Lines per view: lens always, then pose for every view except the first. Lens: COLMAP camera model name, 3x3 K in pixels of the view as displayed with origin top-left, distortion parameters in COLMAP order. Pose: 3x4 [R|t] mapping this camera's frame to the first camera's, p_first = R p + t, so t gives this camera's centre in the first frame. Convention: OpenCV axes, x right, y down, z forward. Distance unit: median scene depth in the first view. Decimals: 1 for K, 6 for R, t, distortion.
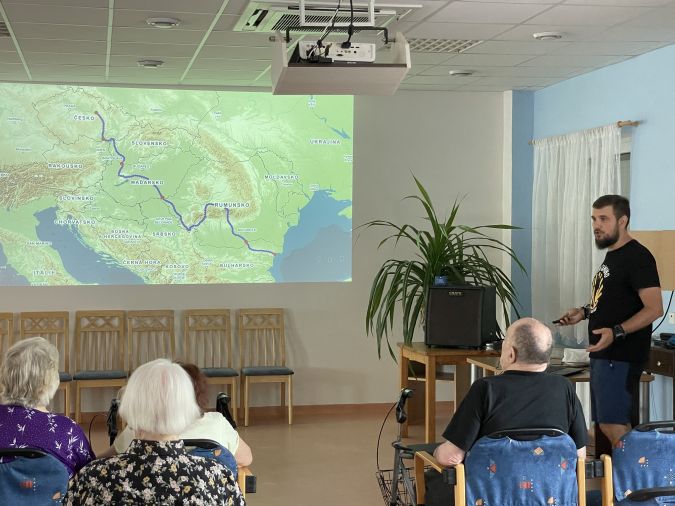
lens RADIAL K [[1189.4, 0, 337.5], [0, 1189.4, 253.0], [0, 0, 1]] dist [0.271166, 0.016783]
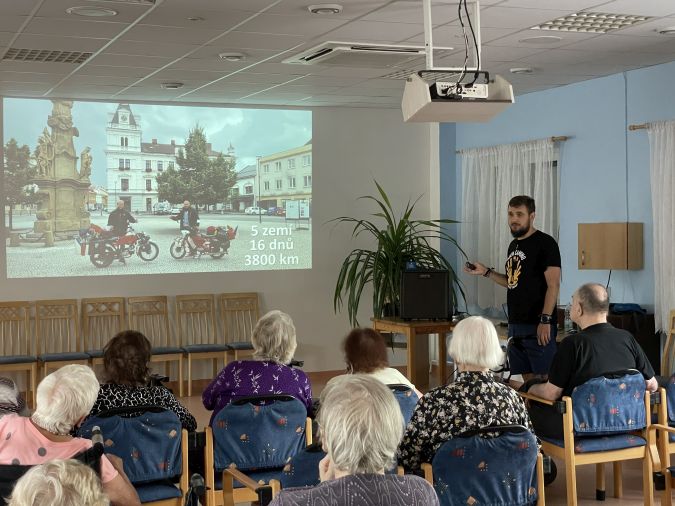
lens RADIAL K [[1101.5, 0, 337.5], [0, 1101.5, 253.0], [0, 0, 1]] dist [0.439511, -0.109008]
pose [[0.981010, -0.015317, 0.193354, -0.382180], [0.014015, 0.999869, 0.008097, -0.000404], [-0.193452, -0.005234, 0.981096, -0.188651]]
